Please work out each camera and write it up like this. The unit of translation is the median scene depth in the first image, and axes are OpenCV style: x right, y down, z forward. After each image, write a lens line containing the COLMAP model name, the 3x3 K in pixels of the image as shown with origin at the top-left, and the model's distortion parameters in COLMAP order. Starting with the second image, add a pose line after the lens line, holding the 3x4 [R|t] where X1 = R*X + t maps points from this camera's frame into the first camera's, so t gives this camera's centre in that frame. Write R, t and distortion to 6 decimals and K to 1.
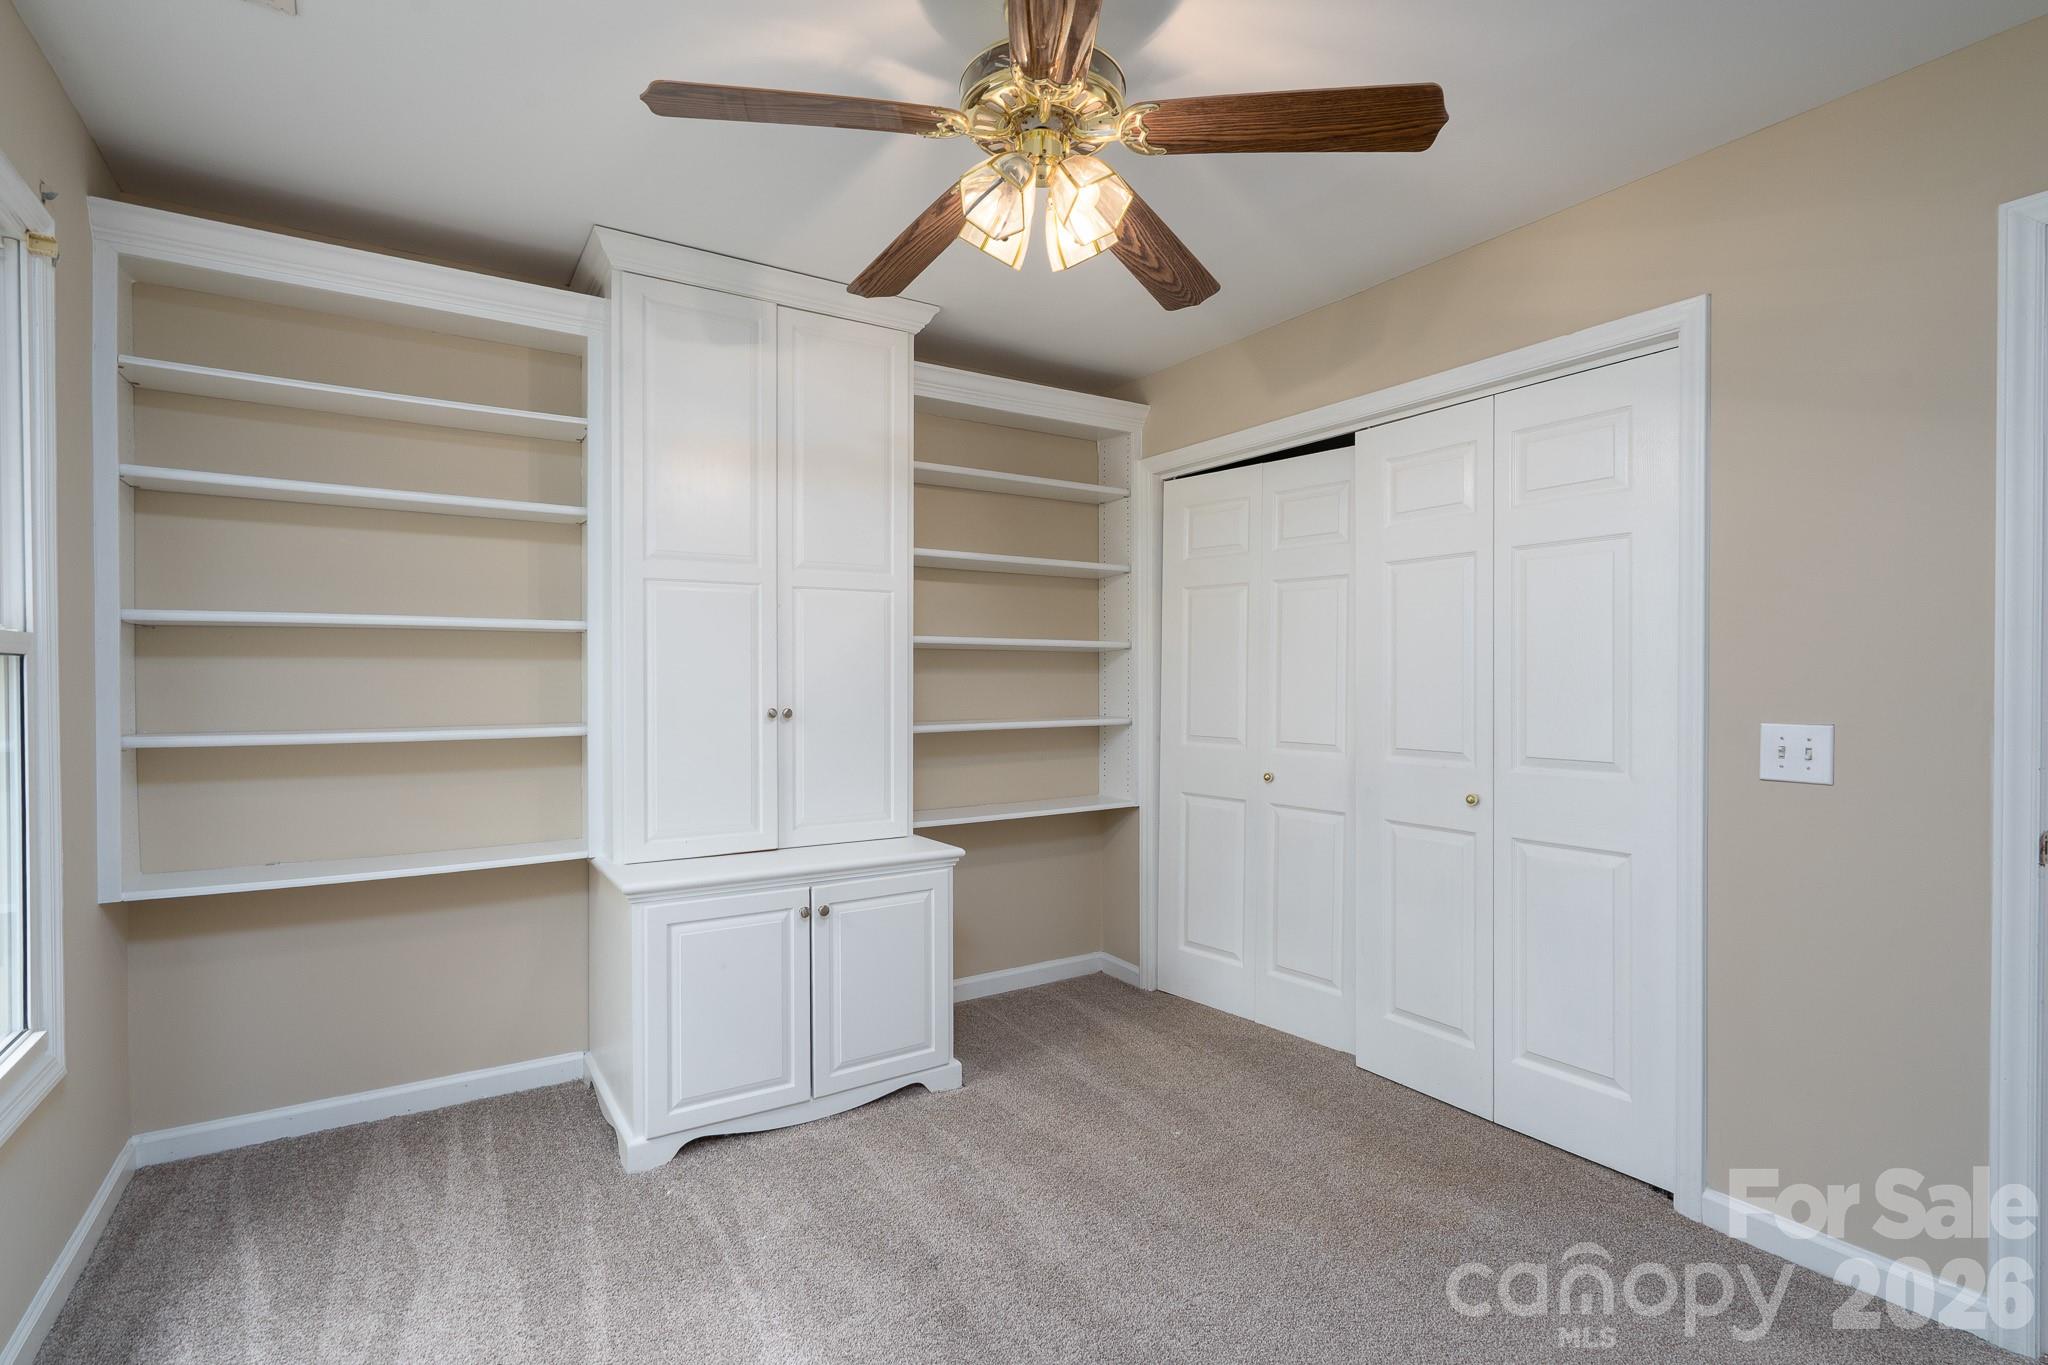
lens RADIAL K [[951.5, 0, 1004.0], [0, 951.5, 680.8], [0, 0, 1]] dist [-0.001225, -0.000378]
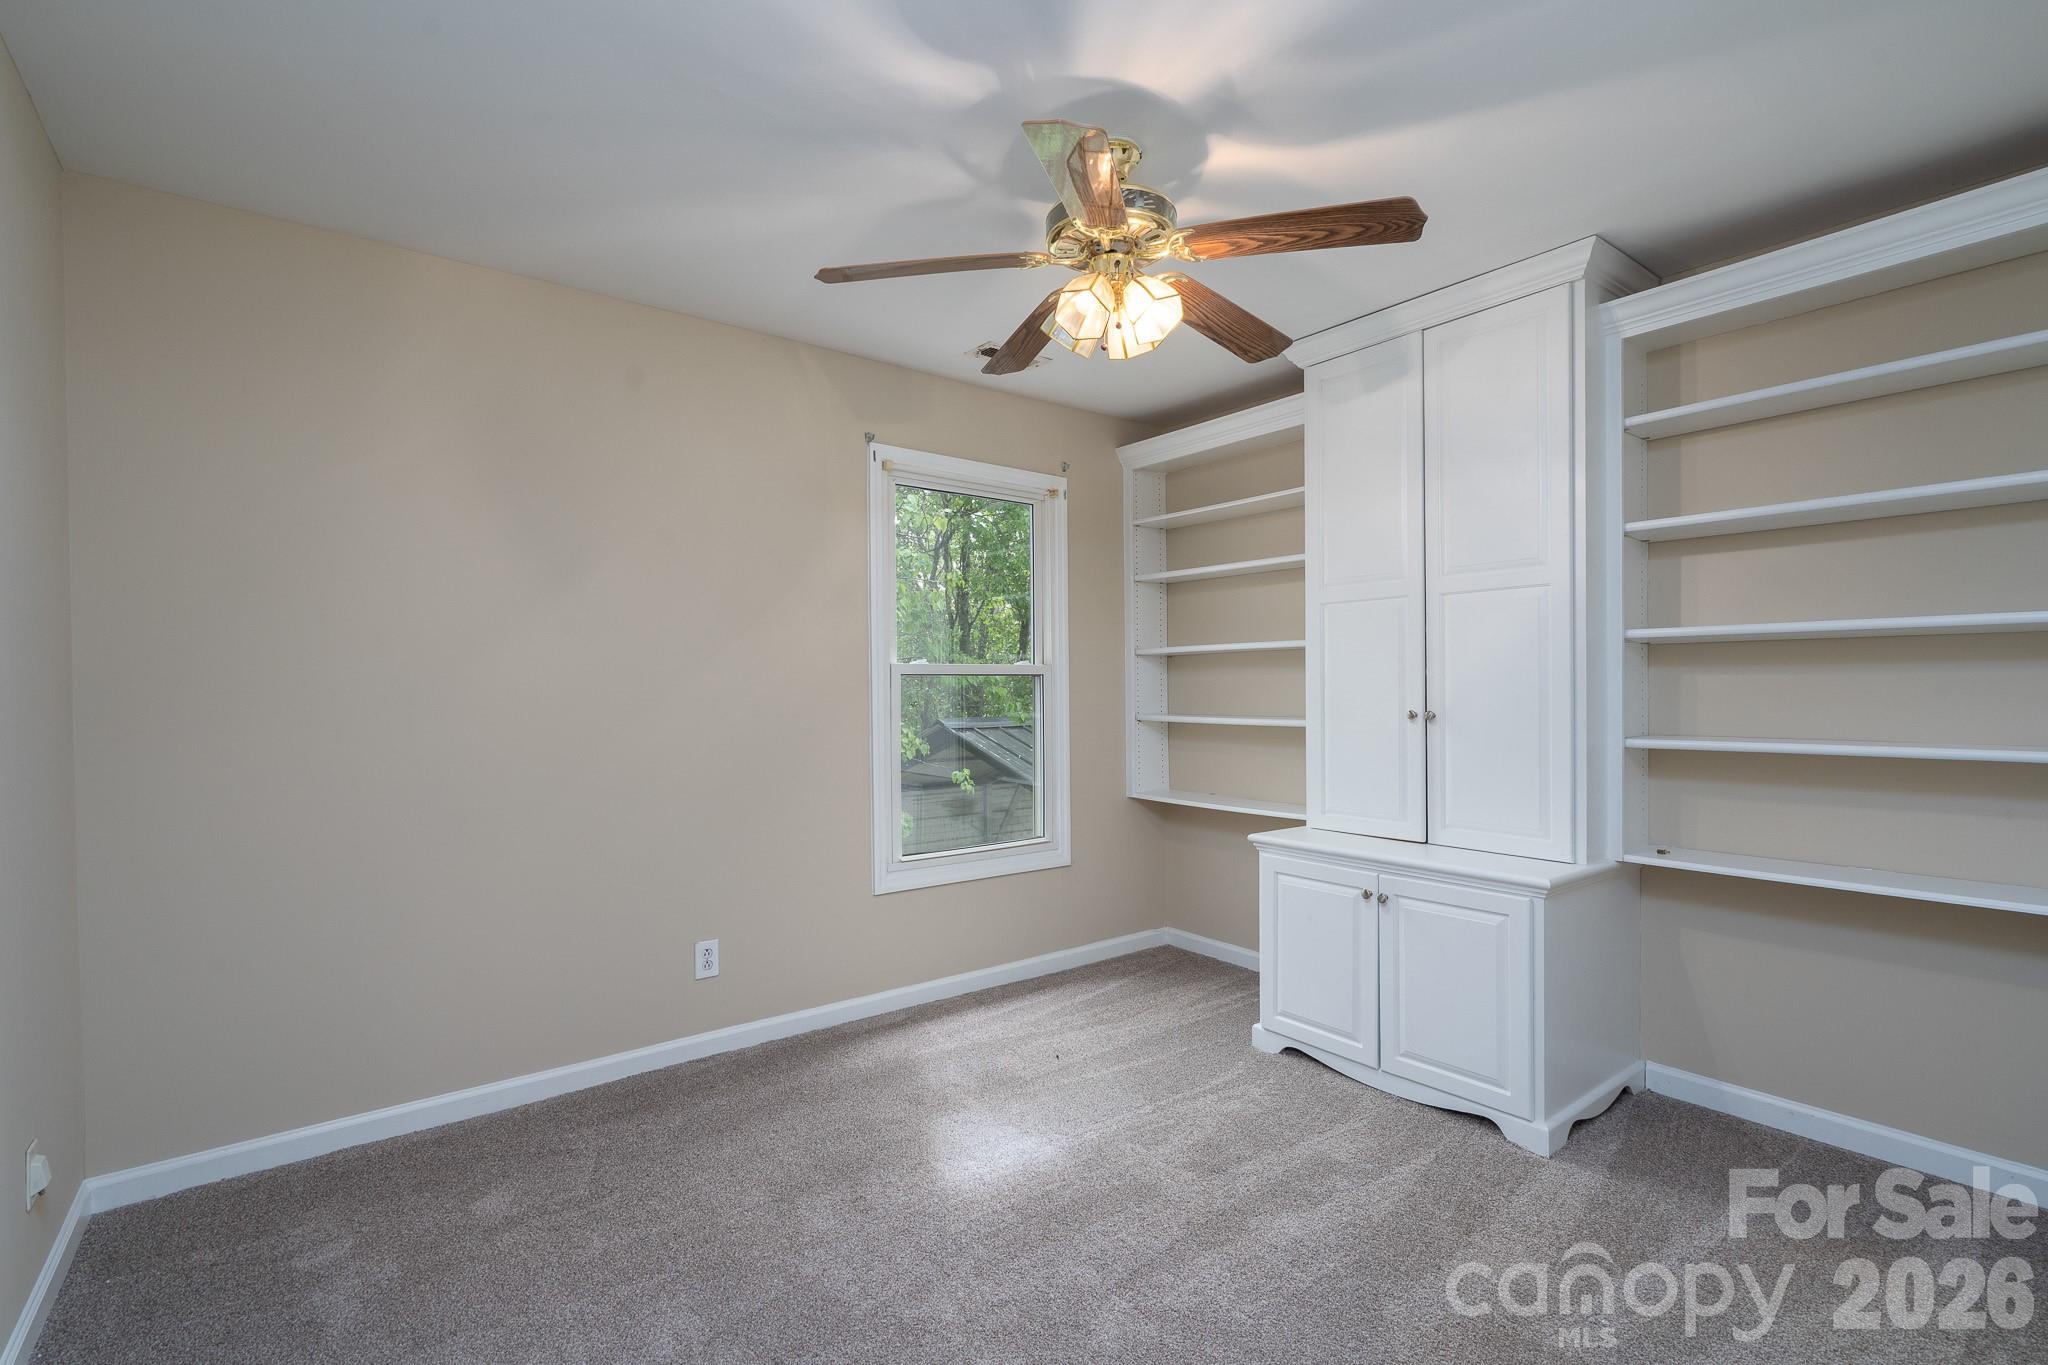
lens RADIAL K [[935.9, 0, 1017.1], [0, 935.9, 695.1], [0, 0, 1]] dist [-0.001849, -0.000446]
pose [[0.088001, 0.011924, -0.996049, 0.841759], [0.006321, 0.999902, 0.012528, -0.006080], [0.996100, -0.007398, 0.087917, 0.504478]]
